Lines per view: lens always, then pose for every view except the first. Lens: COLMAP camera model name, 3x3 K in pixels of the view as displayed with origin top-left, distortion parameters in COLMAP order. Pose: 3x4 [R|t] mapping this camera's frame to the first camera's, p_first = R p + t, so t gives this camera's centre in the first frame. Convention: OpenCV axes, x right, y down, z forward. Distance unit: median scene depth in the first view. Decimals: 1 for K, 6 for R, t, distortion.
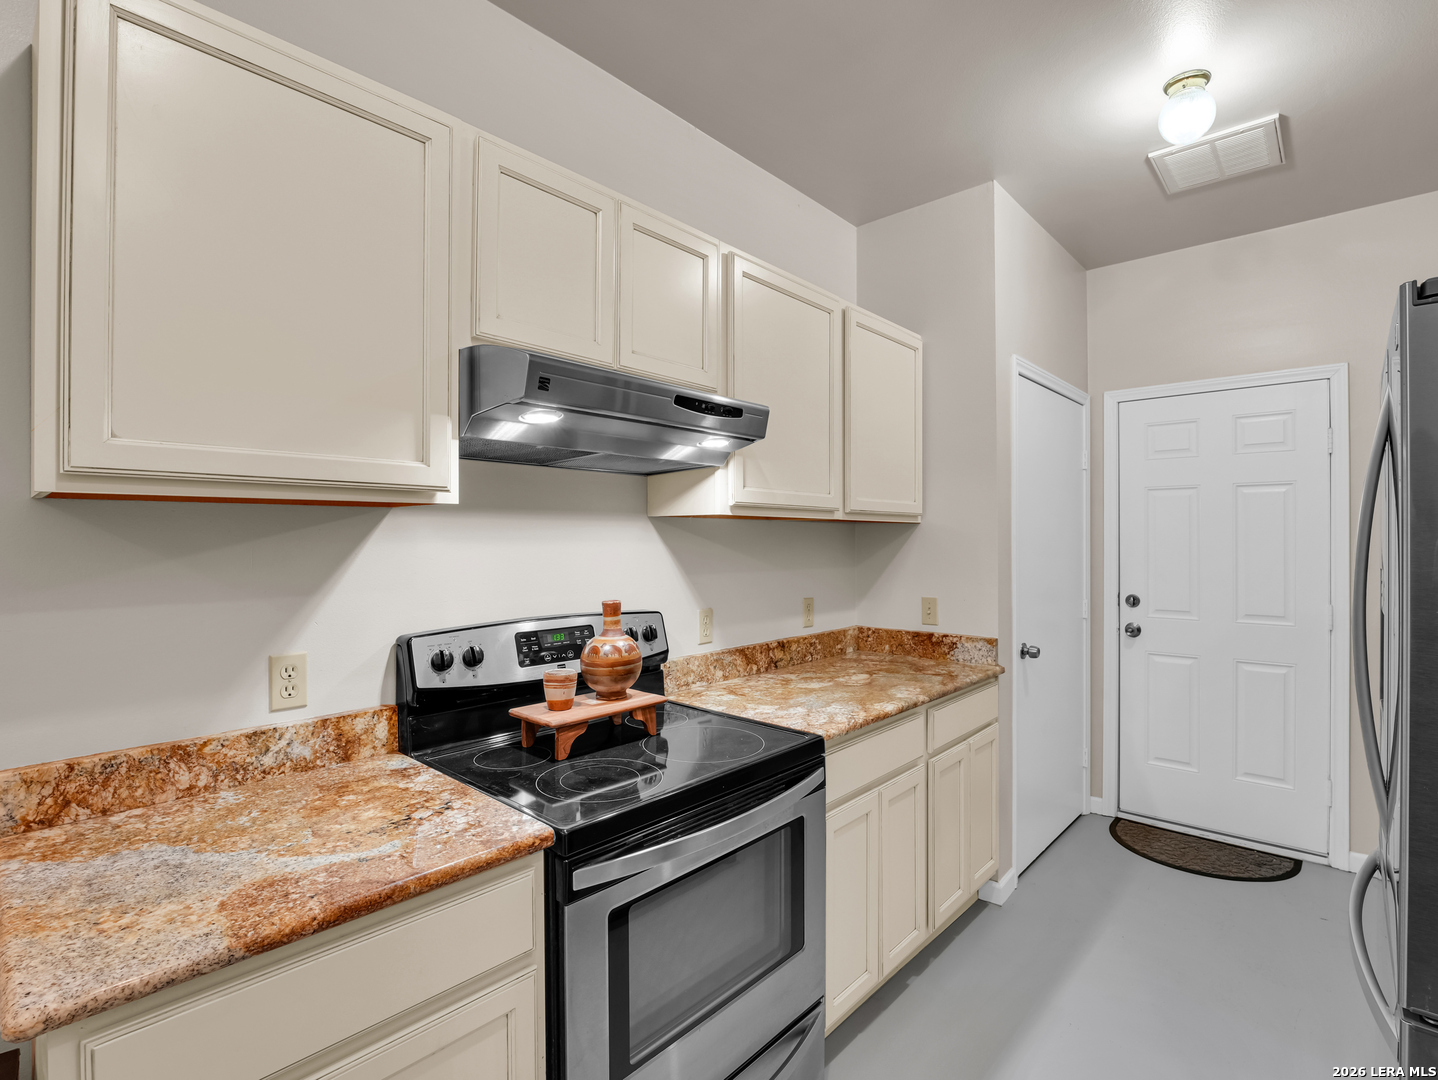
lens RADIAL K [[708.4, 0, 719.9], [0, 708.4, 532.7], [0, 0, 1]] dist [-0.020802, -0.000255]
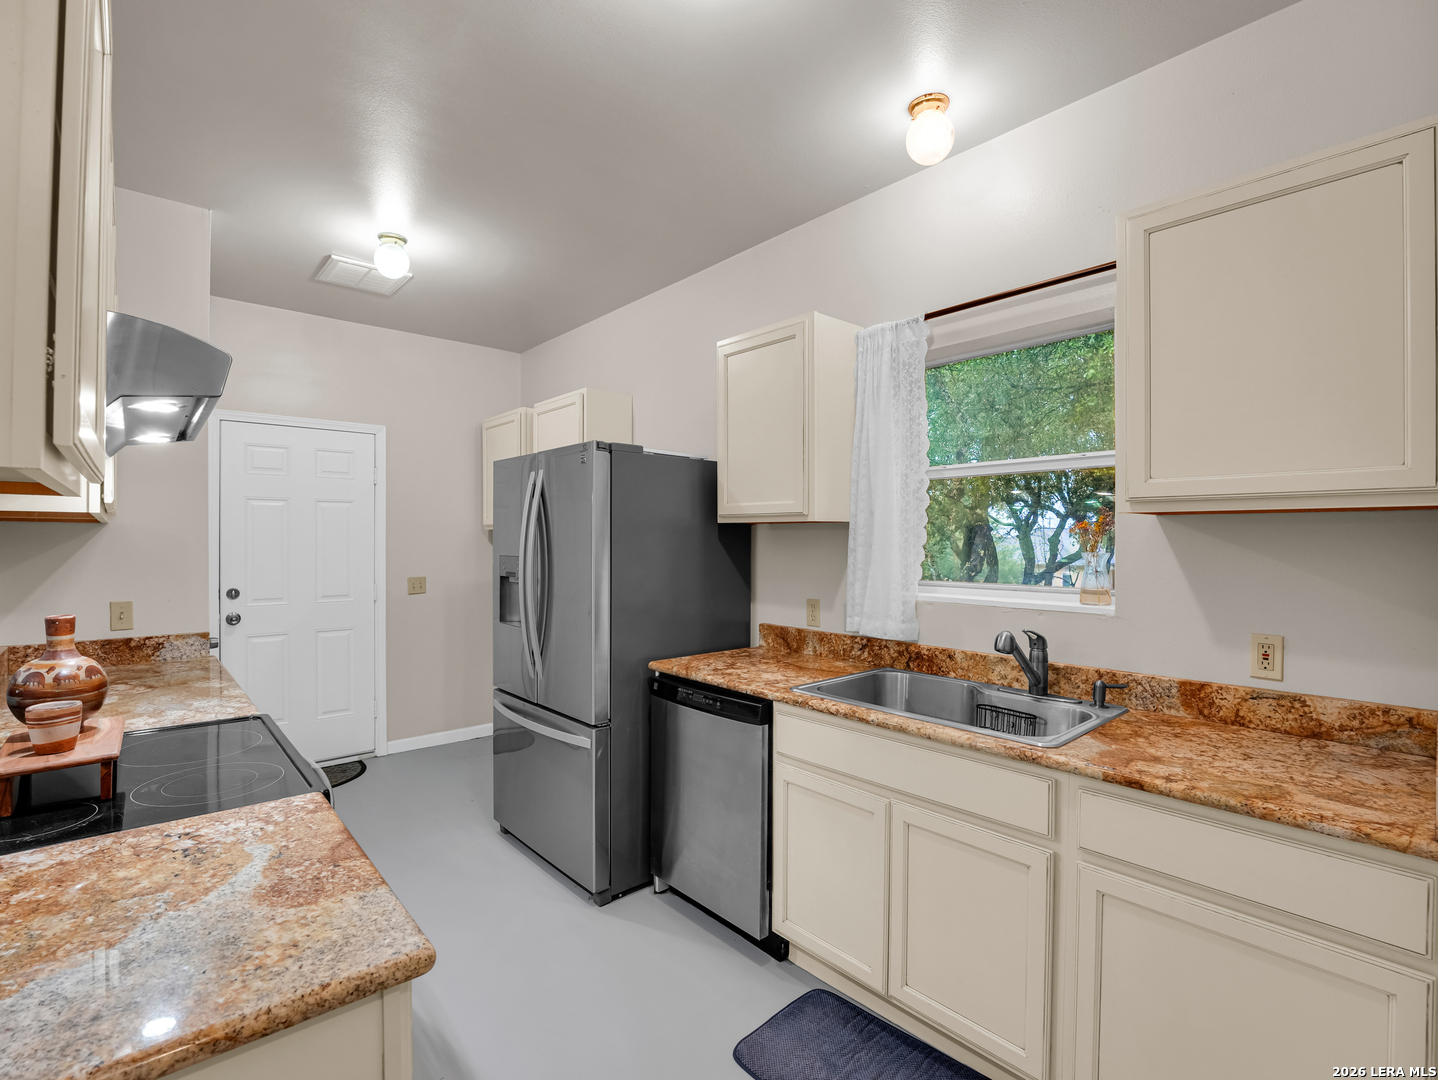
lens RADIAL K [[662.5, 0, 719.0], [0, 662.5, 540.0], [0, 0, 1]] dist [-0.001689, -0.000126]
pose [[0.122570, 0.001168, 0.992459, -0.520230], [-0.008881, 0.999961, -0.000080, 0.001259], [-0.992420, -0.008805, 0.122576, 0.095038]]
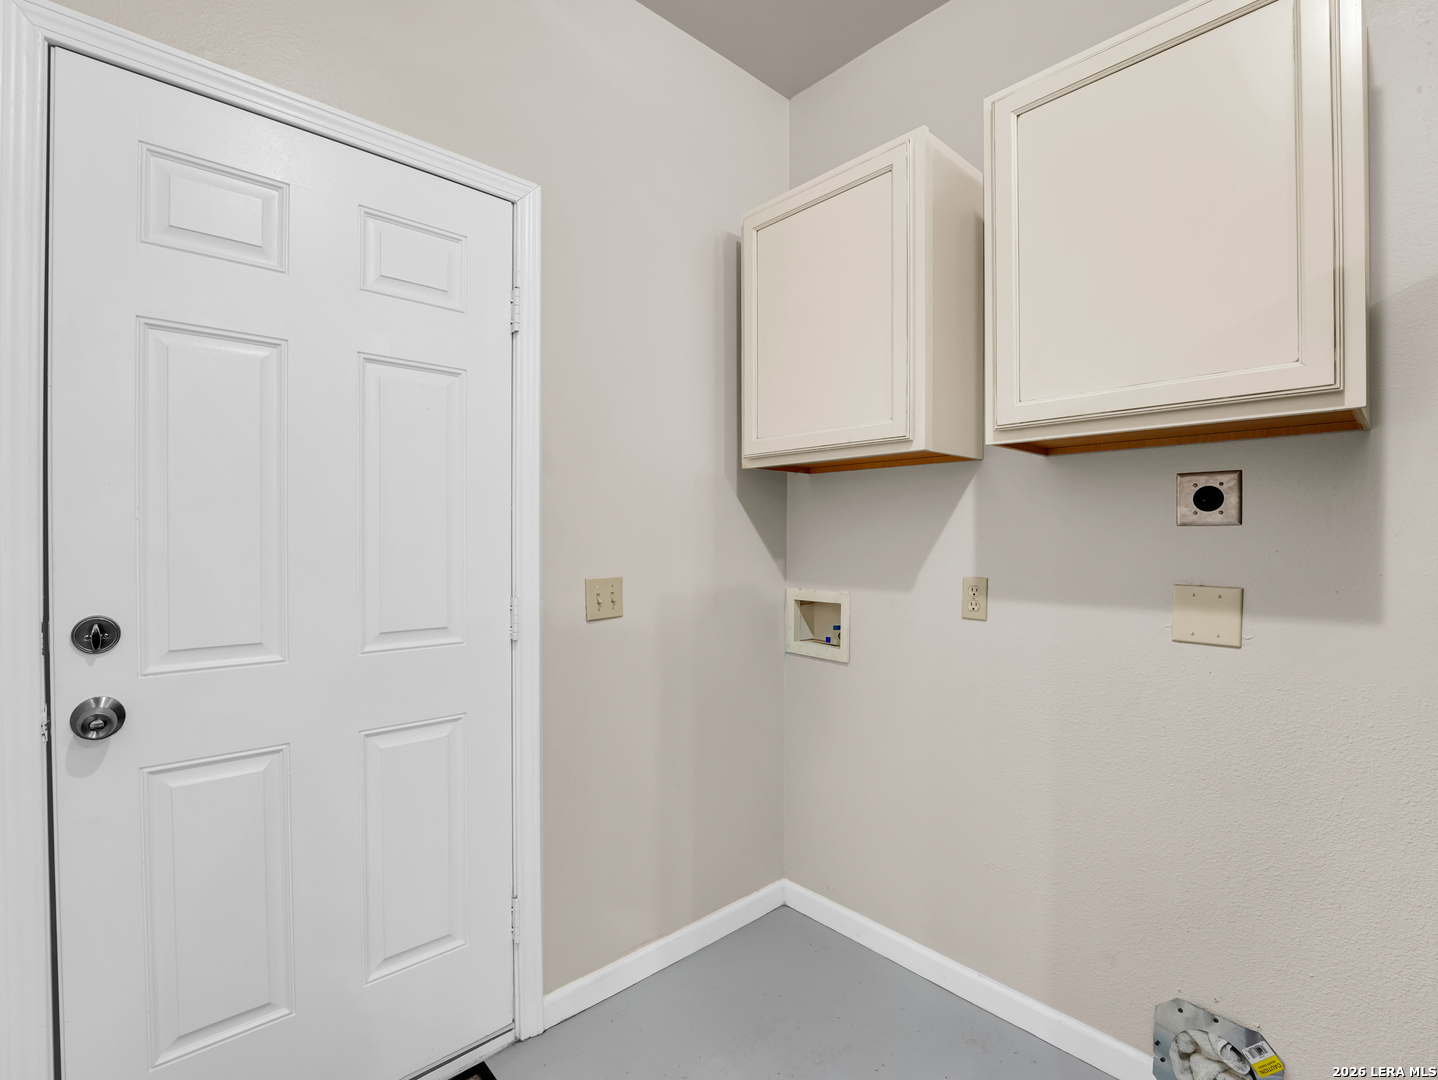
lens RADIAL K [[678.5, 0, 764.1], [0, 678.5, 542.8], [0, 0, 1]] dist [-0.017078, -0.000267]
pose [[0.066631, -0.002128, 0.997775, 0.369335], [-0.008202, 0.999963, 0.002681, 0.062376], [-0.997744, -0.008363, 0.066611, 0.852372]]
